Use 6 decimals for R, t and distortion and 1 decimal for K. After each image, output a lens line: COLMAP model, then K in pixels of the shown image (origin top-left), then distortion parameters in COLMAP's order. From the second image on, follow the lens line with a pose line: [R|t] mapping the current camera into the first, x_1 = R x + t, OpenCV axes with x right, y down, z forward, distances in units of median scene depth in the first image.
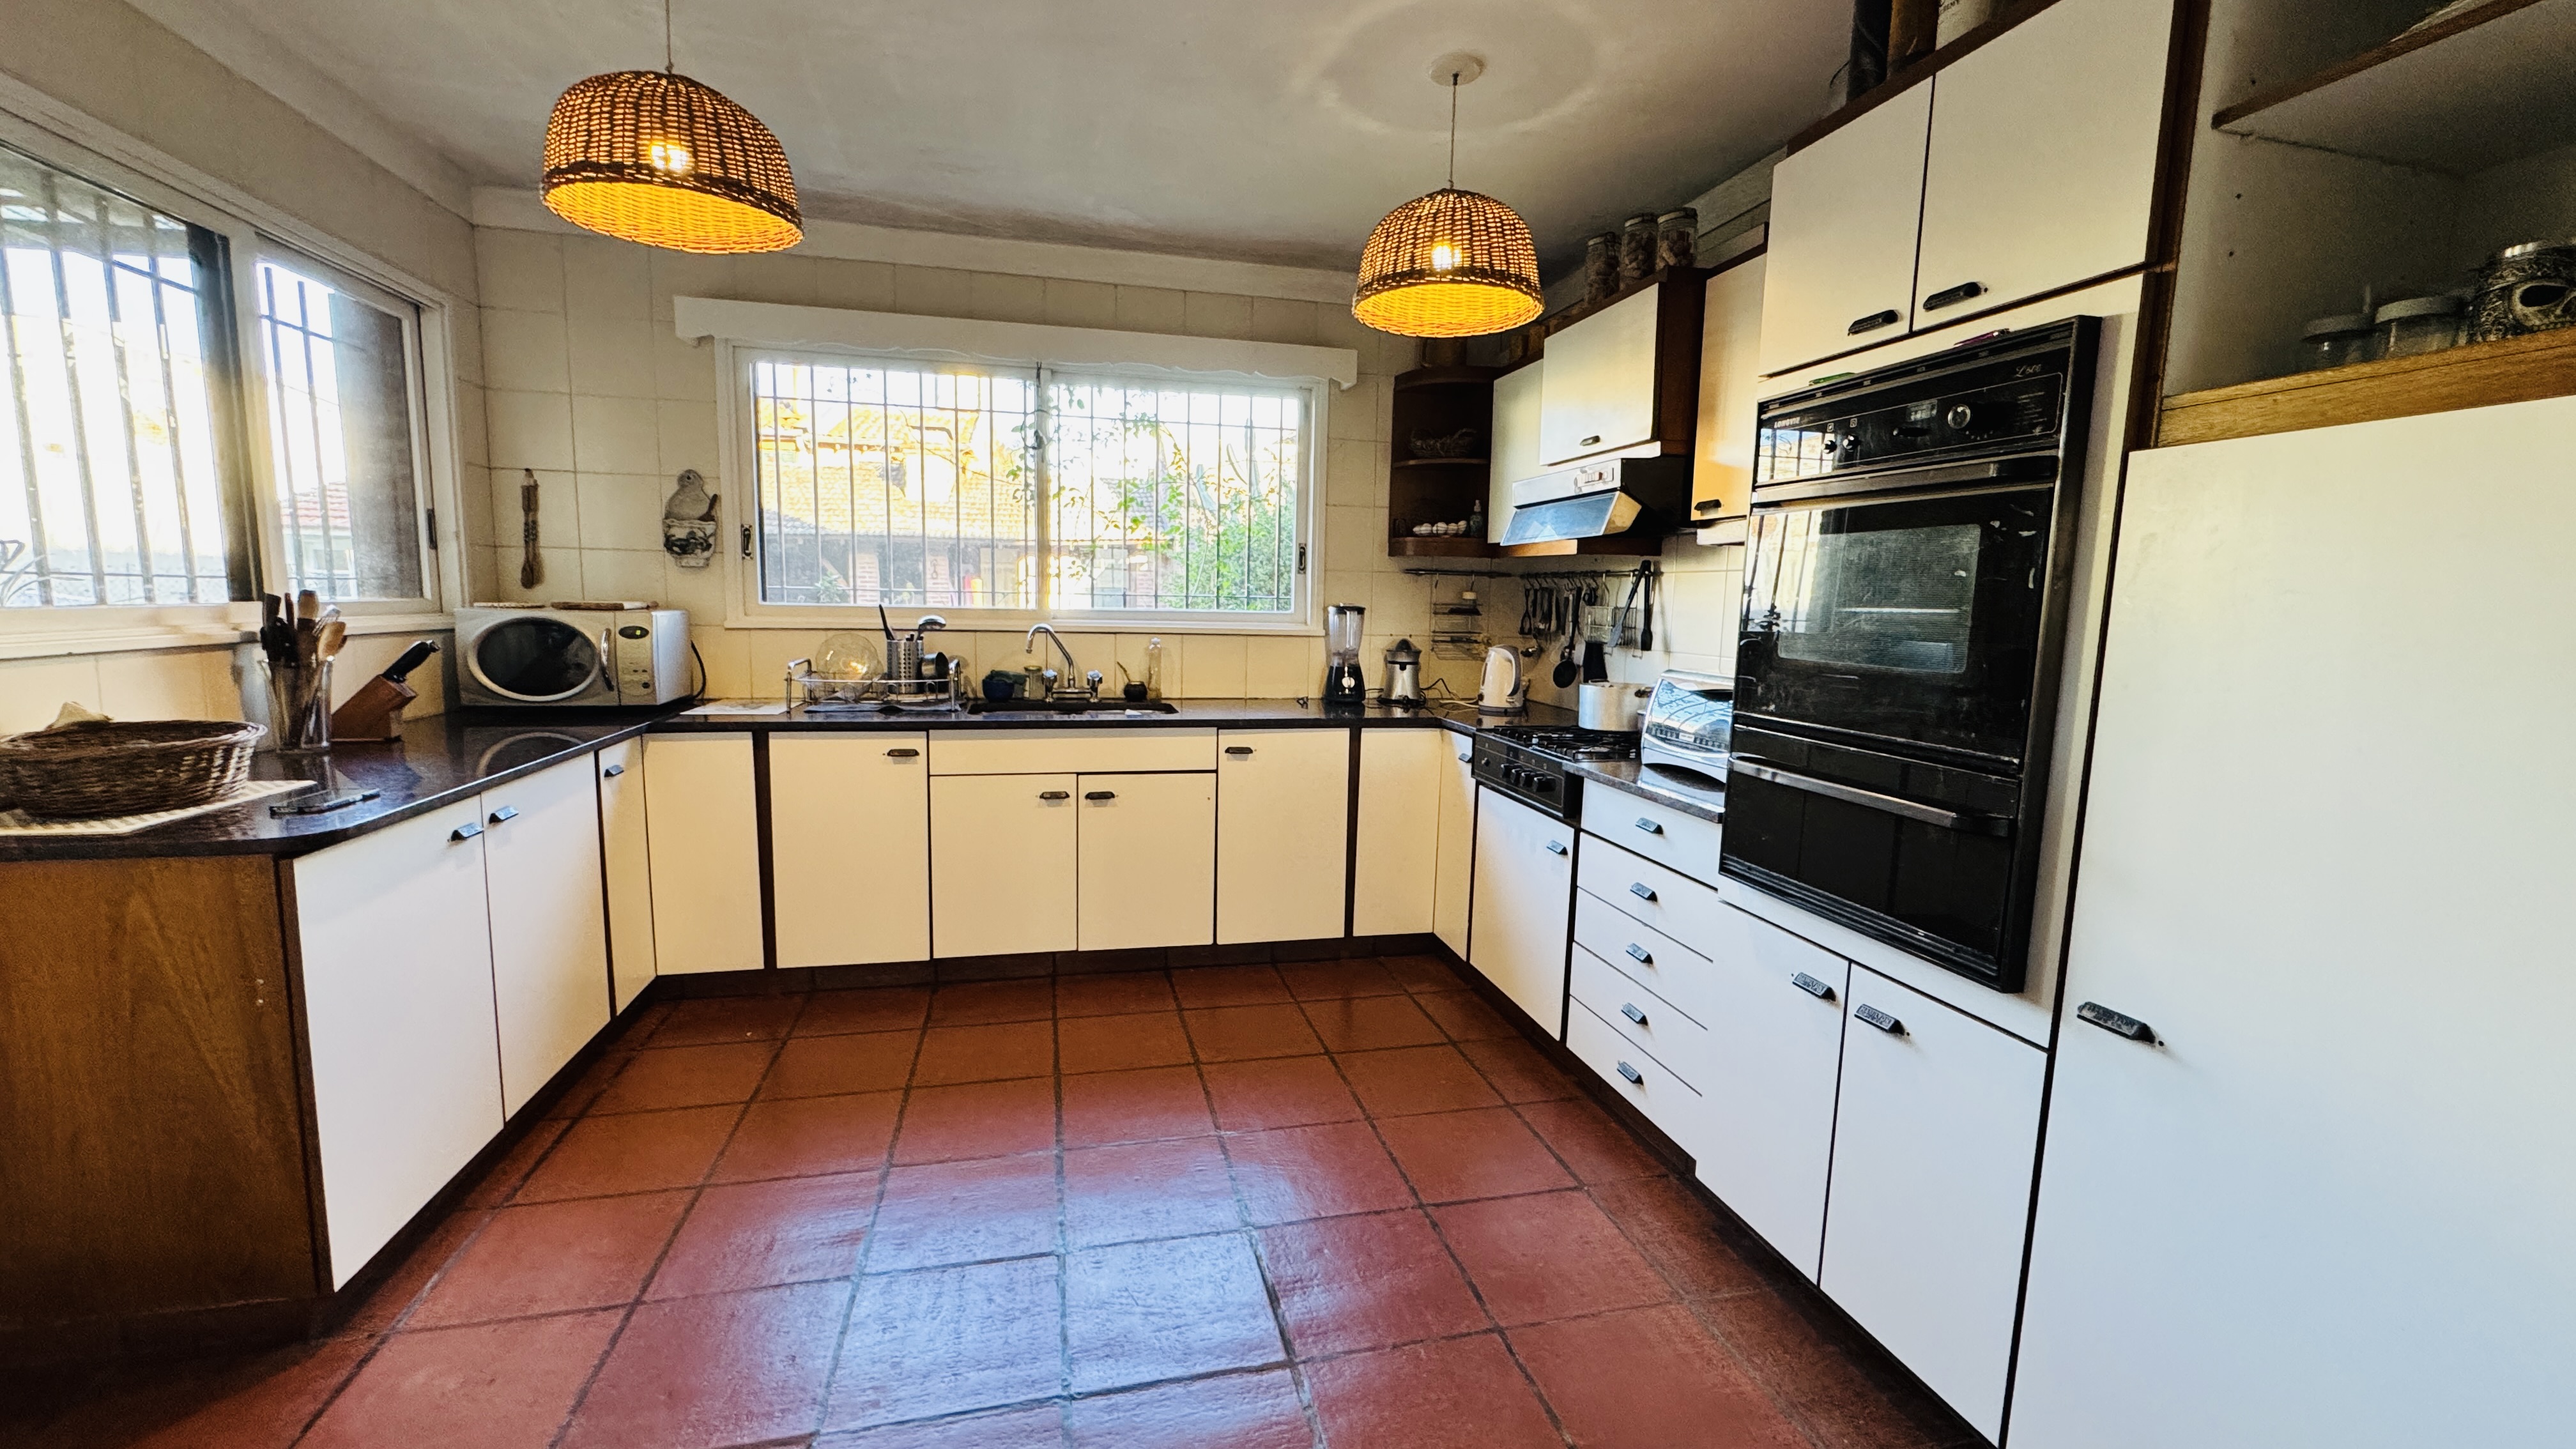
lens RADIAL K [[1036.2, 0, 1290.0], [0, 1036.2, 726.5], [0, 0, 1]] dist [0.003729, 0.000452]
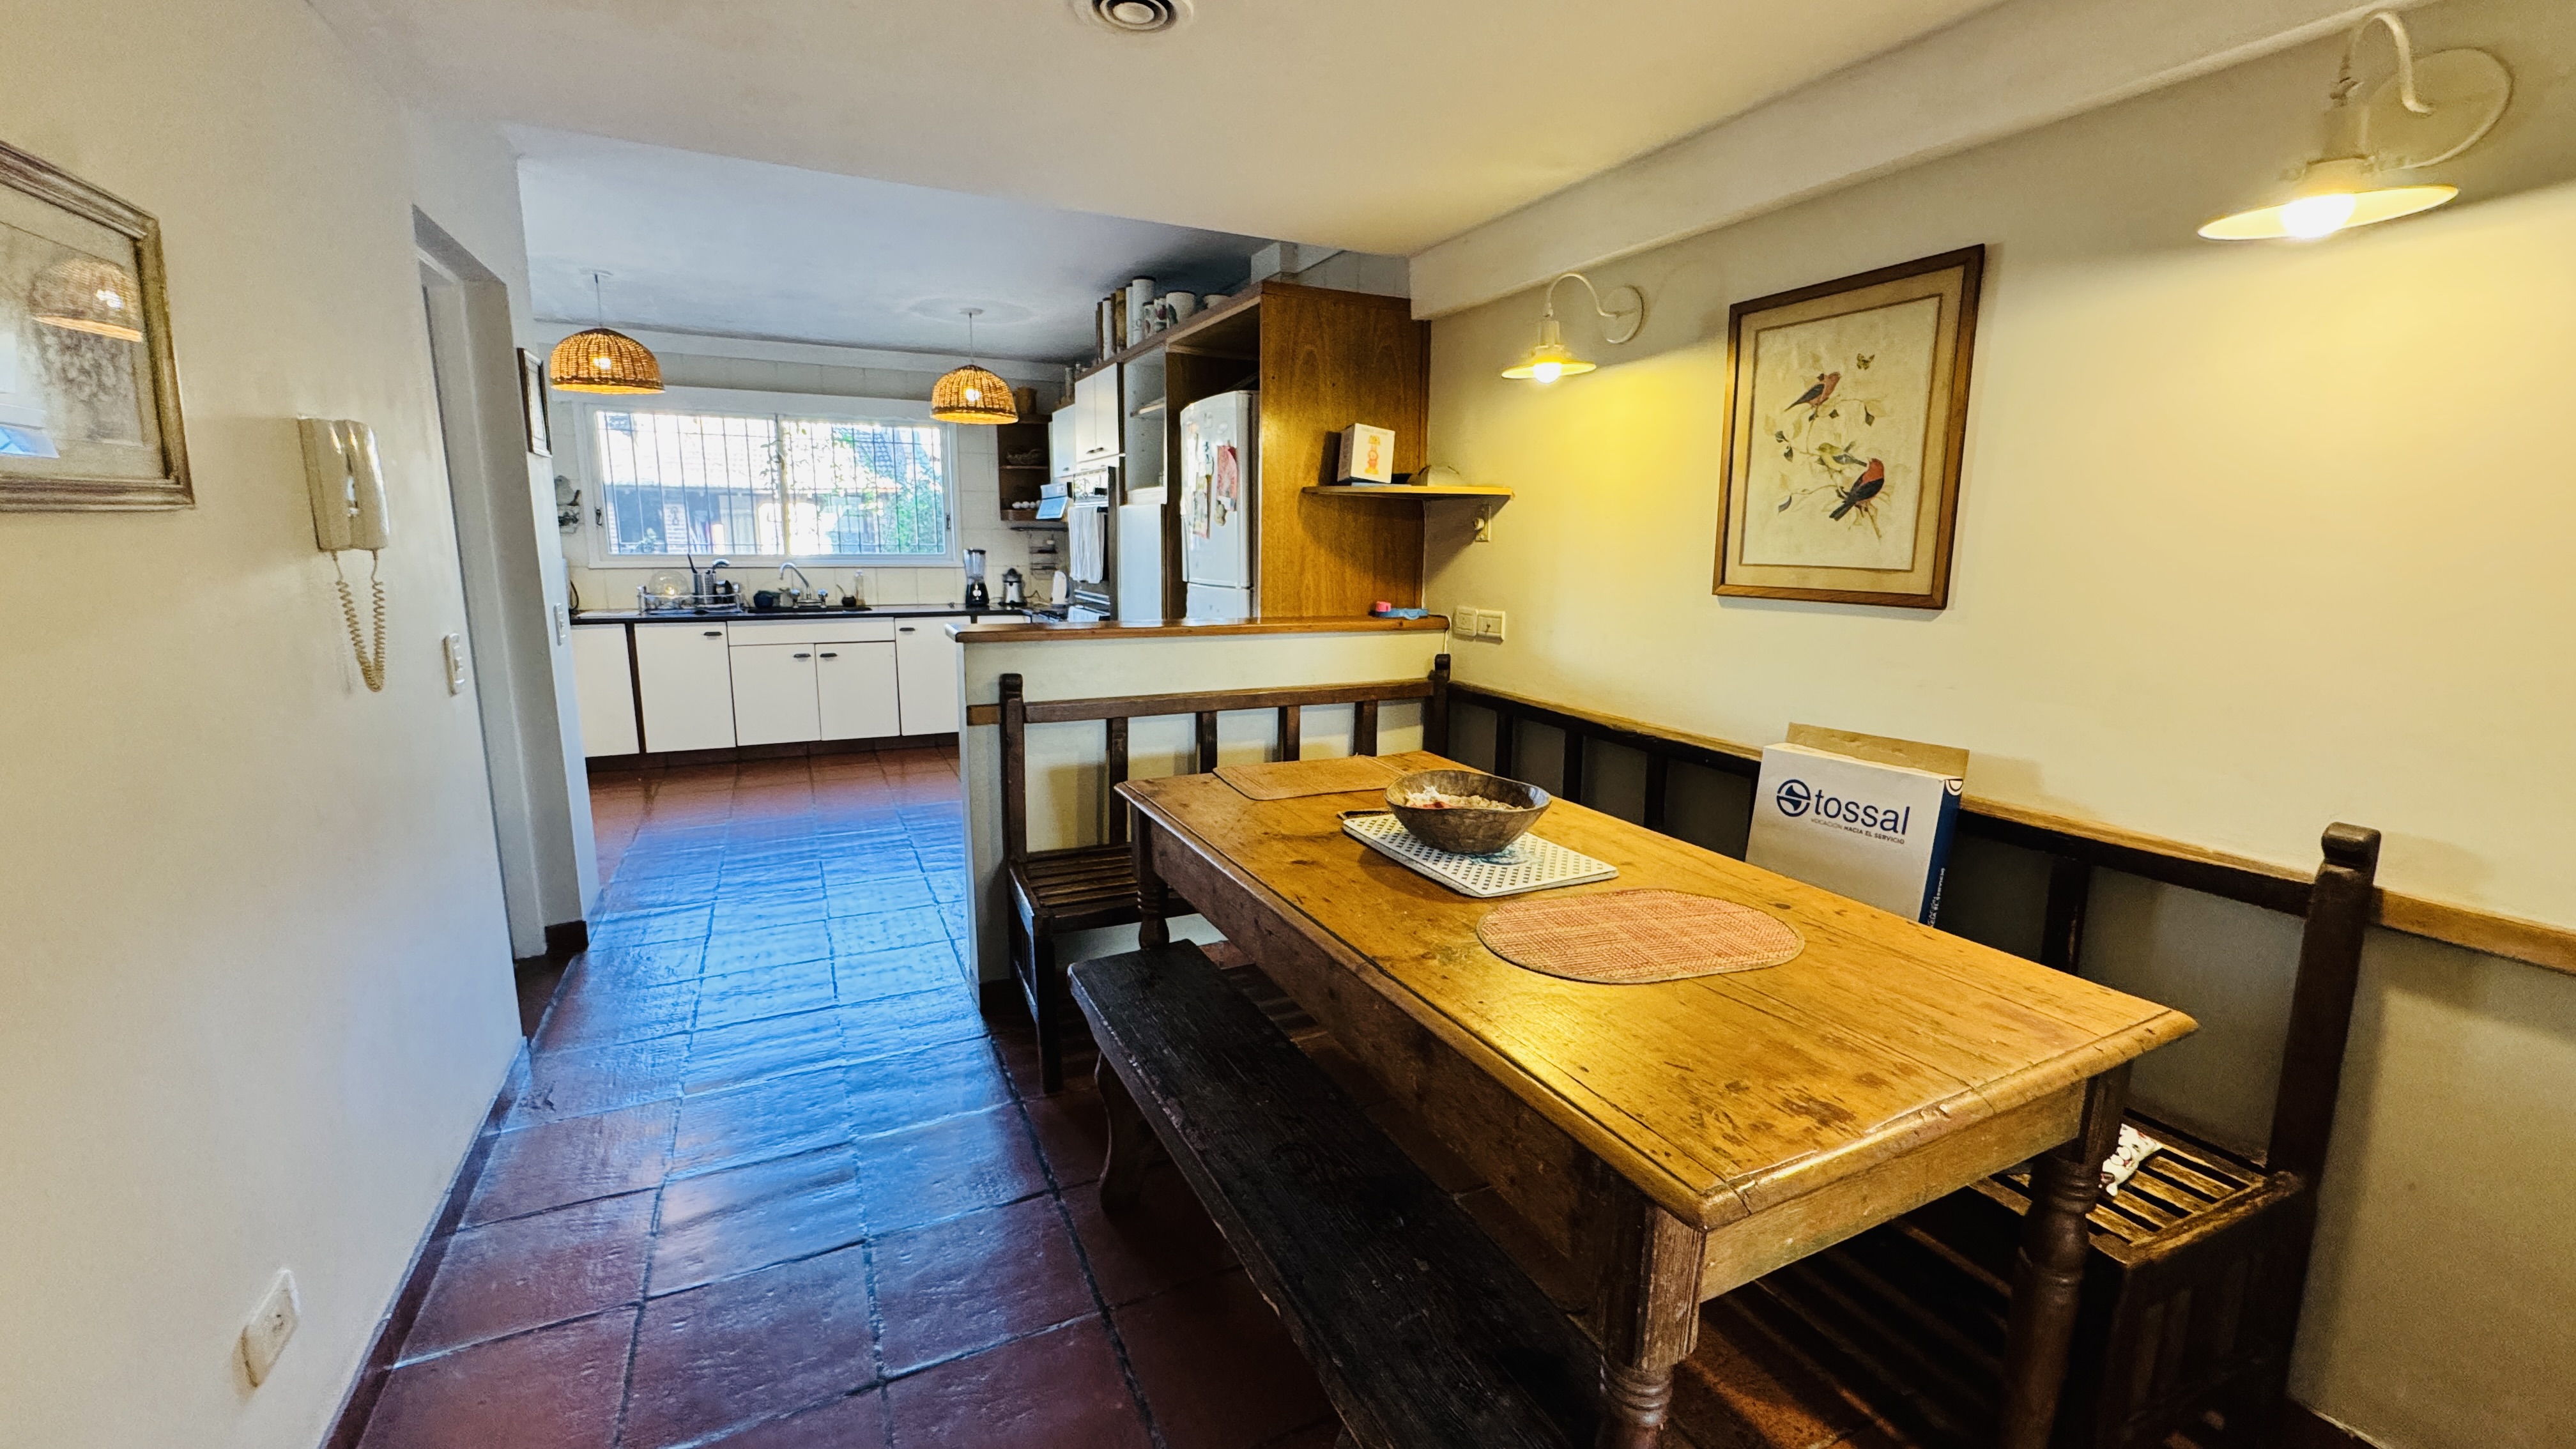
lens RADIAL K [[1036.2, 0, 1287.4], [0, 1036.2, 724.6], [0, 0, 1]] dist [0.003729, 0.000452]
pose [[0.977575, -0.050745, 0.204384, 0.217297], [0.039188, 0.997417, 0.060205, 0.103007], [-0.206911, -0.050845, 0.977038, -0.917644]]
